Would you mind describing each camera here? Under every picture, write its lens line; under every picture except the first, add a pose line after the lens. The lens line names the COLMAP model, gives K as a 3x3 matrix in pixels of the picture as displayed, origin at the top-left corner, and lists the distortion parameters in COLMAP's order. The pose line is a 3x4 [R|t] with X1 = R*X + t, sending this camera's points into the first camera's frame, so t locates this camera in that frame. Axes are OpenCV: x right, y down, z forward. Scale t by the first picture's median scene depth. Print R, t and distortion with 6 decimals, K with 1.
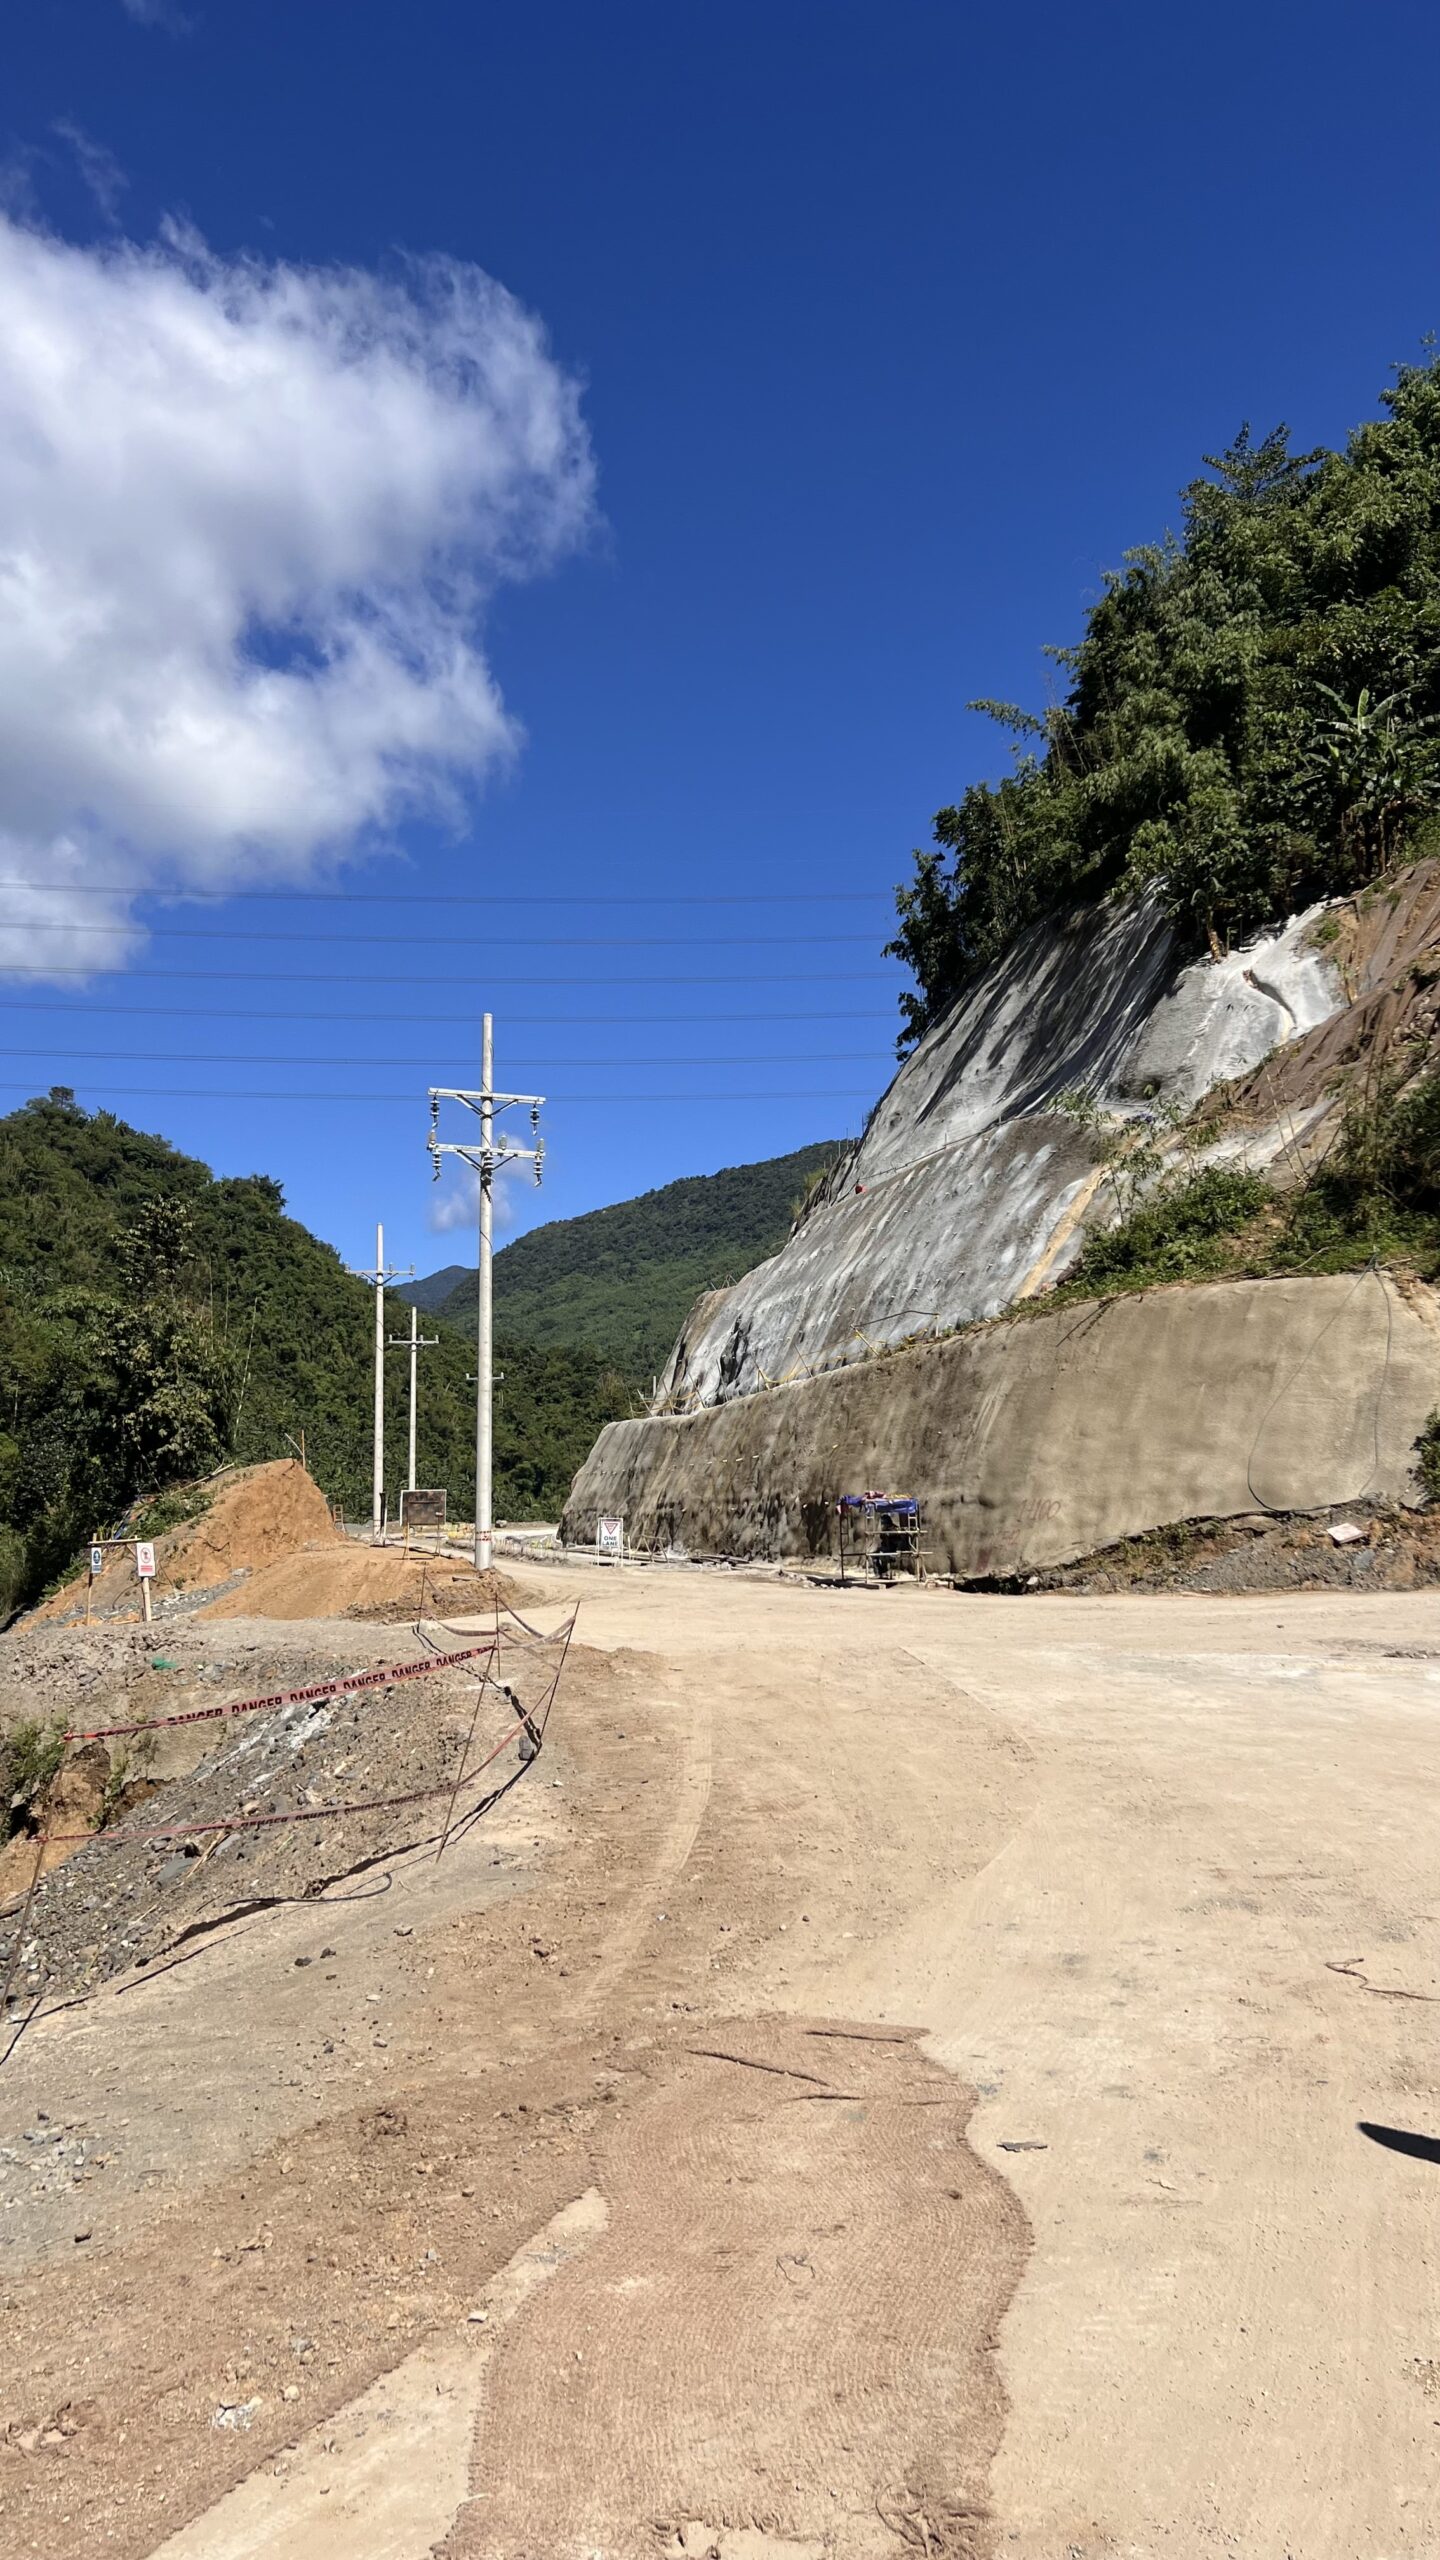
lens RADIAL K [[1861.7, 0, 720.0], [0, 1861.7, 1280.0], [0, 0, 1]] dist [0.216802, -0.000031]
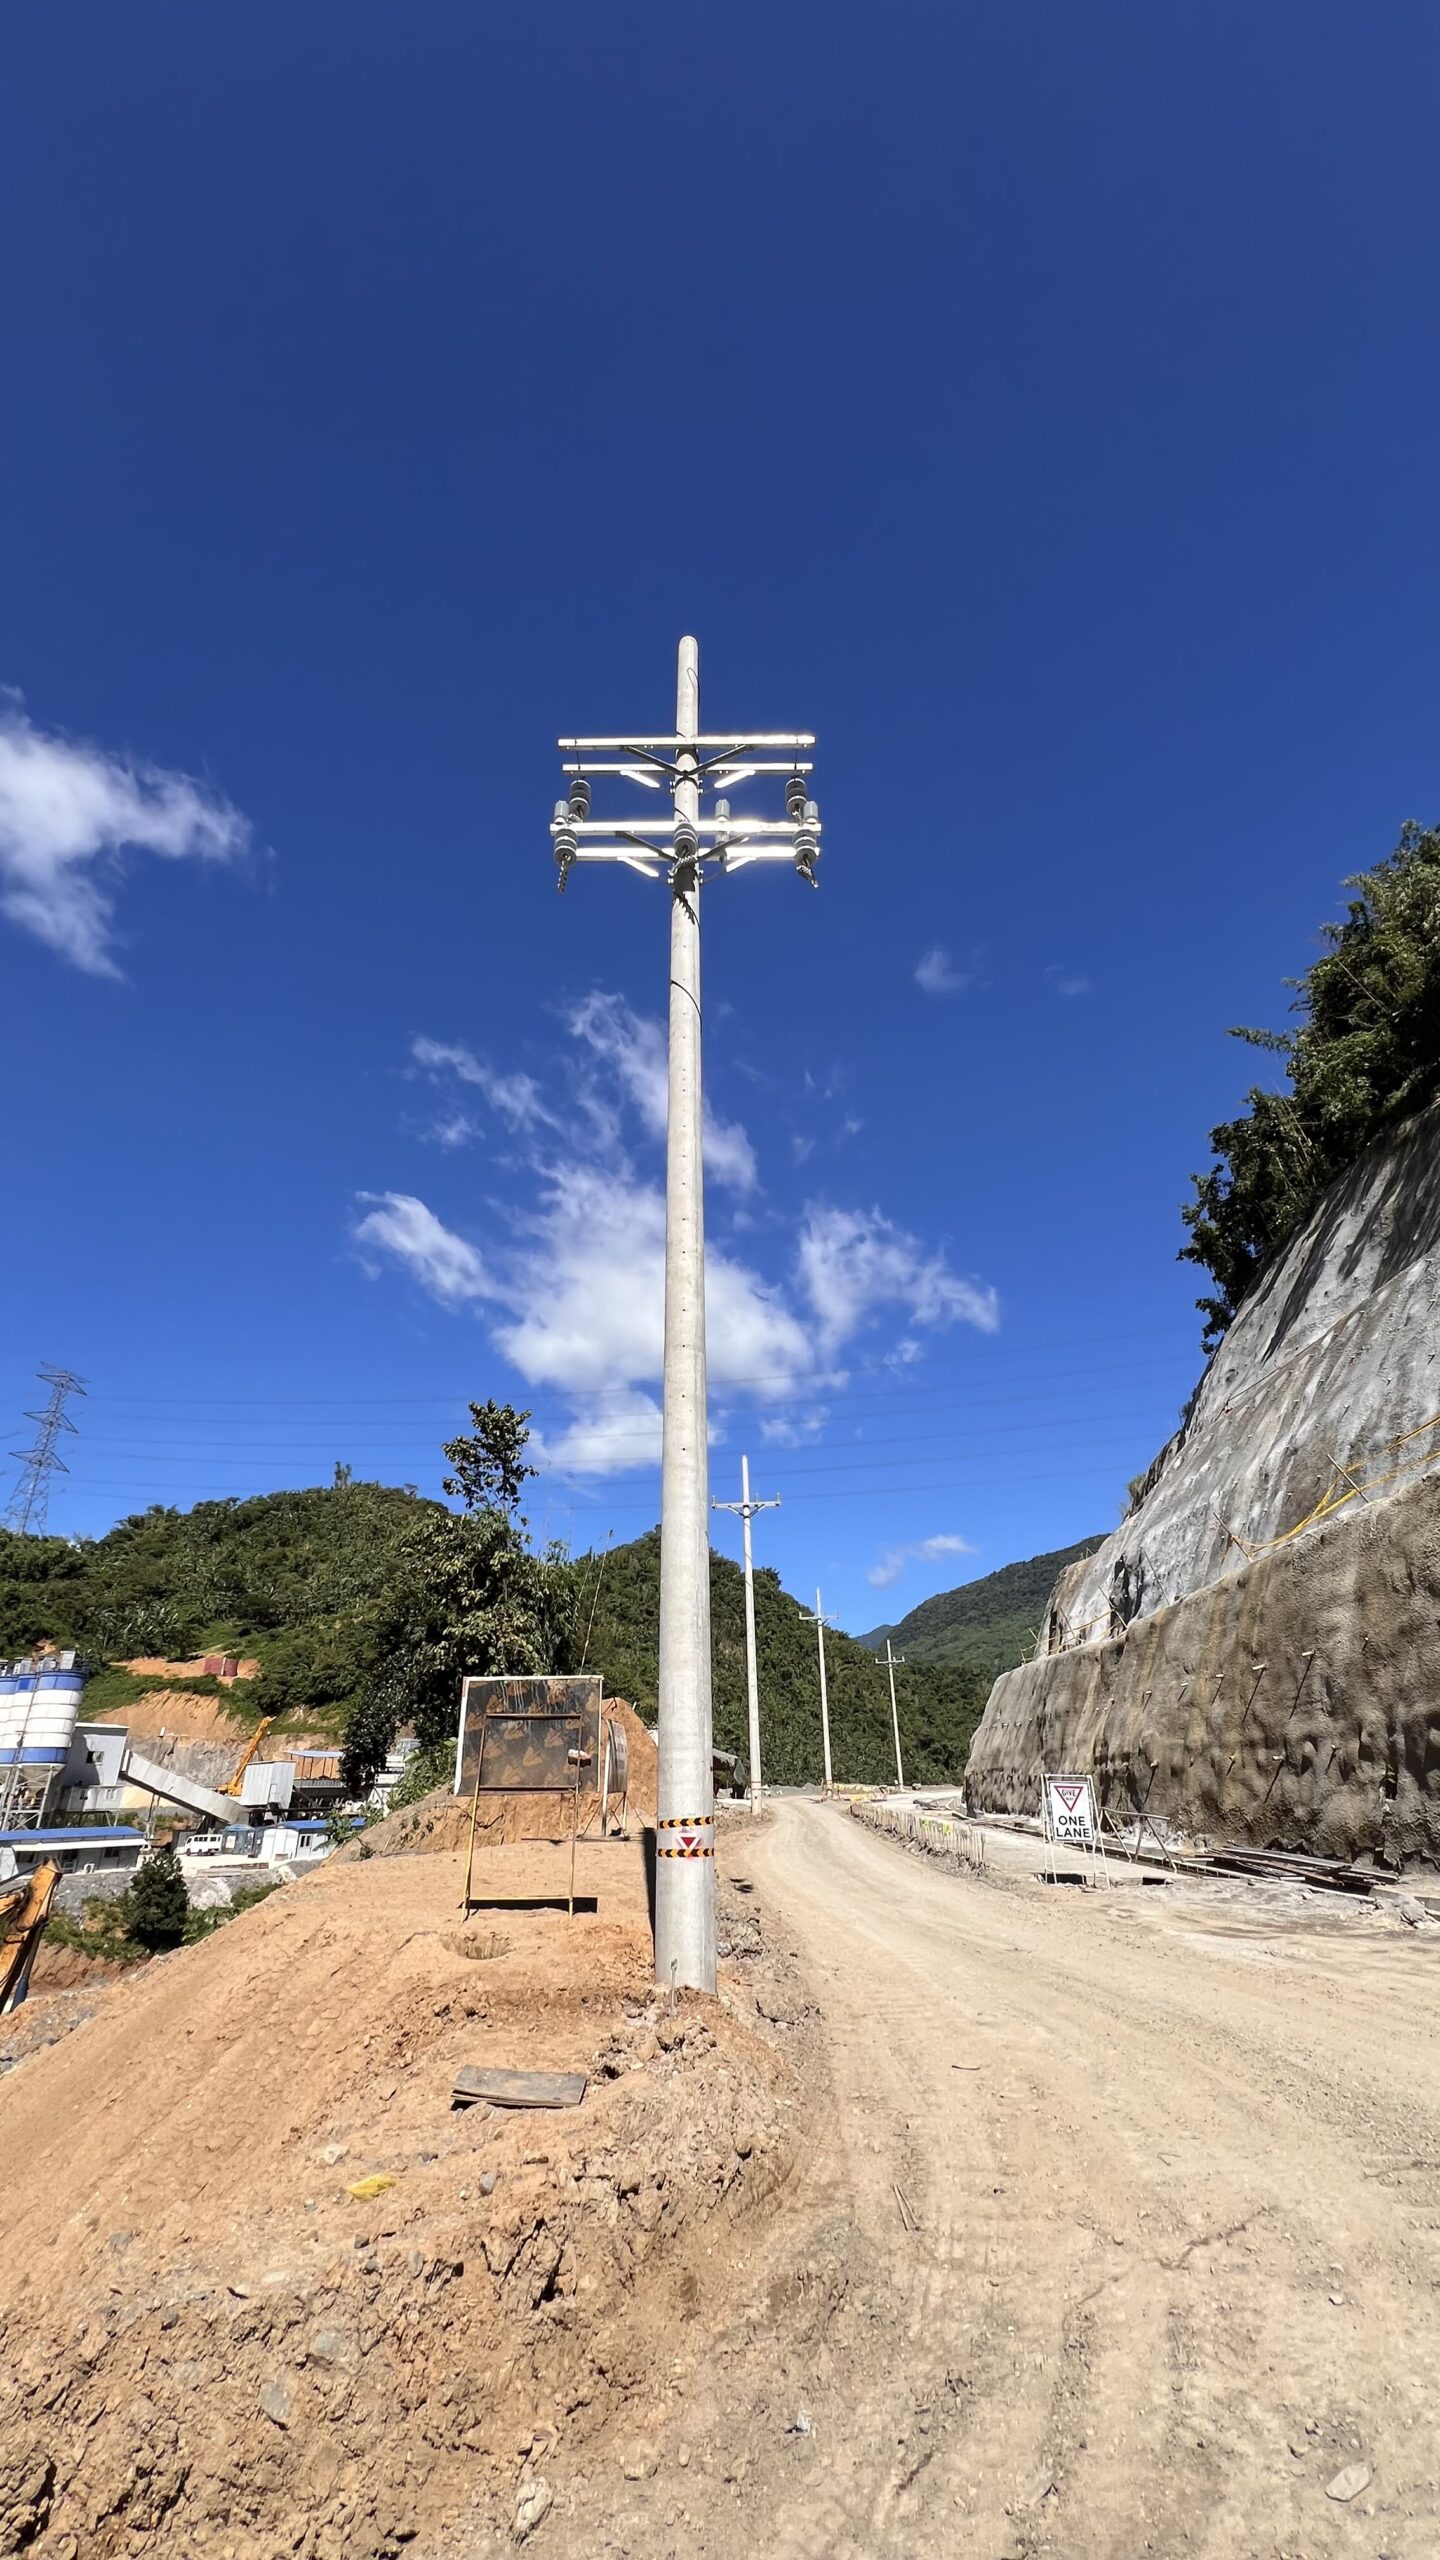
lens RADIAL K [[1021.5, 0, 720.0], [0, 1021.5, 1280.0], [0, 0, 1]] dist [0.000150, 0.000044]
pose [[0.956735, -0.134558, -0.257976, -0.035639], [0.043416, 0.942734, -0.330709, 0.054196], [0.287703, 0.305200, 0.907789, 0.417878]]
